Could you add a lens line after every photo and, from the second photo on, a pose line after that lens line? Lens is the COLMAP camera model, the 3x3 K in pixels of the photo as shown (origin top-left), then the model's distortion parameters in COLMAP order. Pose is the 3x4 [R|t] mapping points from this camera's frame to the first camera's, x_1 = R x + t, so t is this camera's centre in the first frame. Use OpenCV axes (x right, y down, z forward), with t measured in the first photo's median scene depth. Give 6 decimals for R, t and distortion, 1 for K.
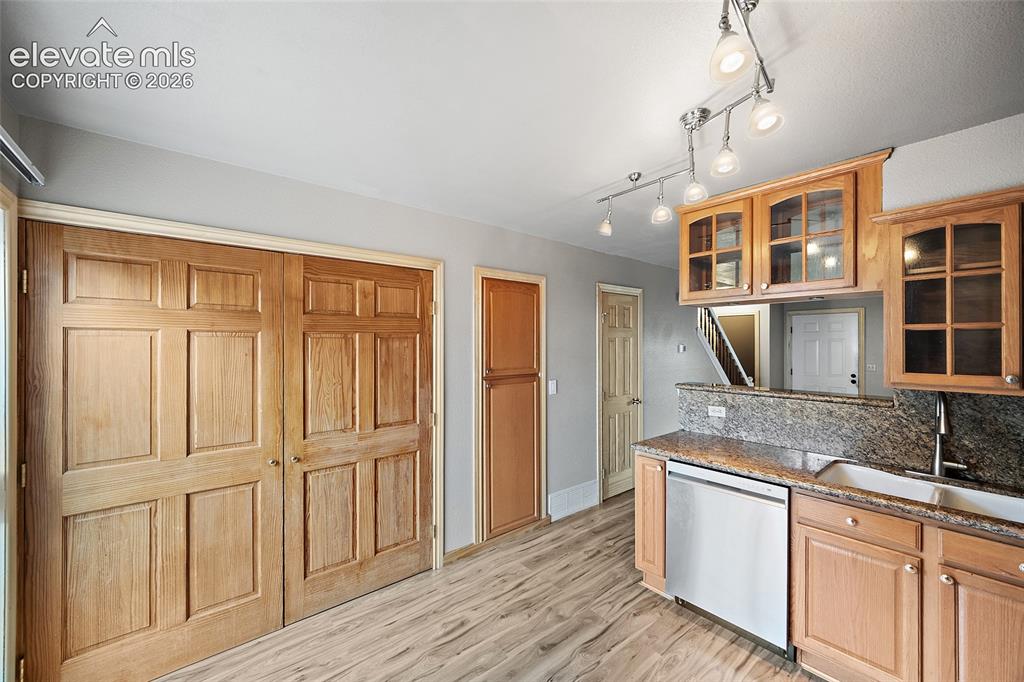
lens RADIAL K [[402.4, 0, 510.3], [0, 402.4, 340.7], [0, 0, 1]] dist [-0.001923, 0.000266]
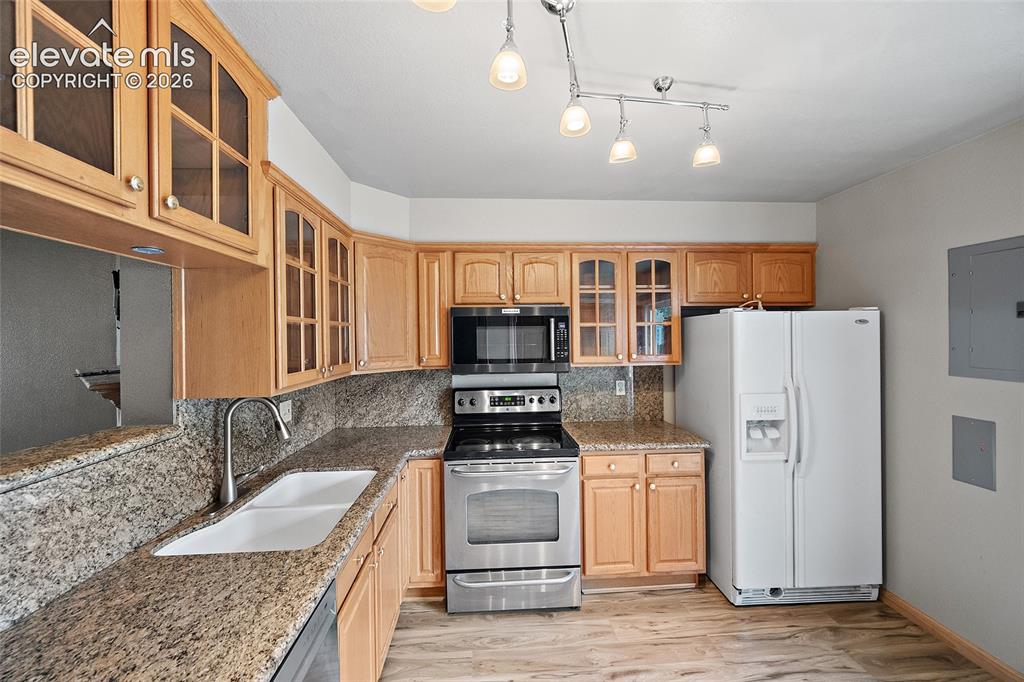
lens RADIAL K [[402.4, 0, 509.4], [0, 402.4, 339.0], [0, 0, 1]] dist [-0.001923, 0.000266]
pose [[-0.814566, 0.014226, 0.579897, 0.113121], [0.013578, 0.999893, -0.005456, 0.017239], [-0.579912, 0.003430, -0.814672, 1.238384]]
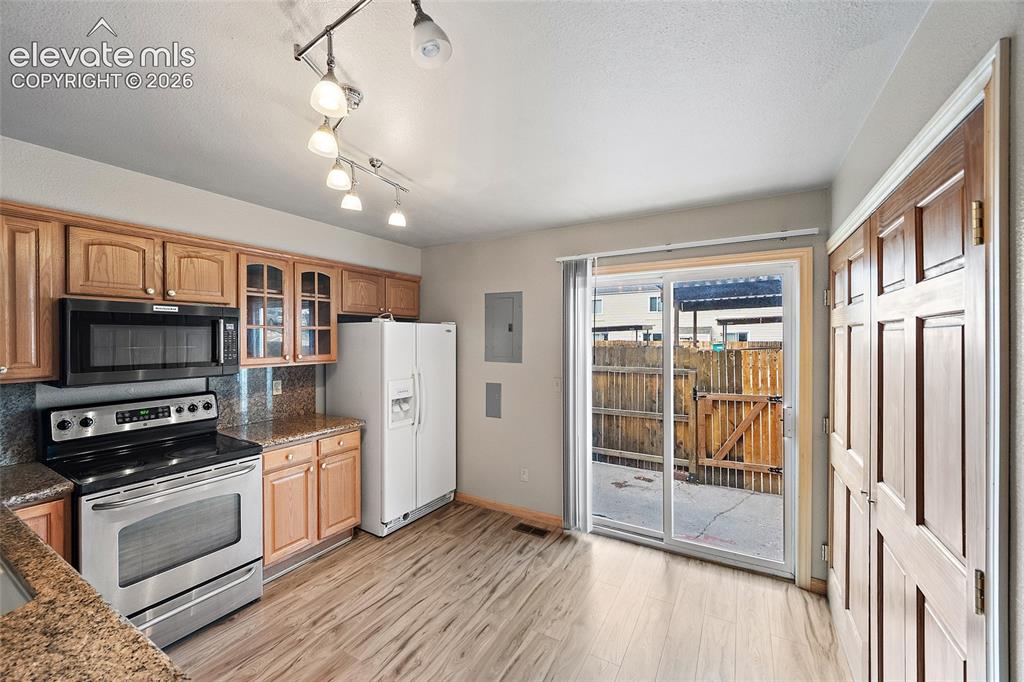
lens RADIAL K [[402.4, 0, 513.7], [0, 402.4, 339.1], [0, 0, 1]] dist [-0.001923, 0.000266]
pose [[-0.934029, 0.007787, -0.357111, 0.225388], [0.007672, 0.999969, 0.001740, 0.014583], [0.357114, -0.001114, -0.934060, 1.405129]]
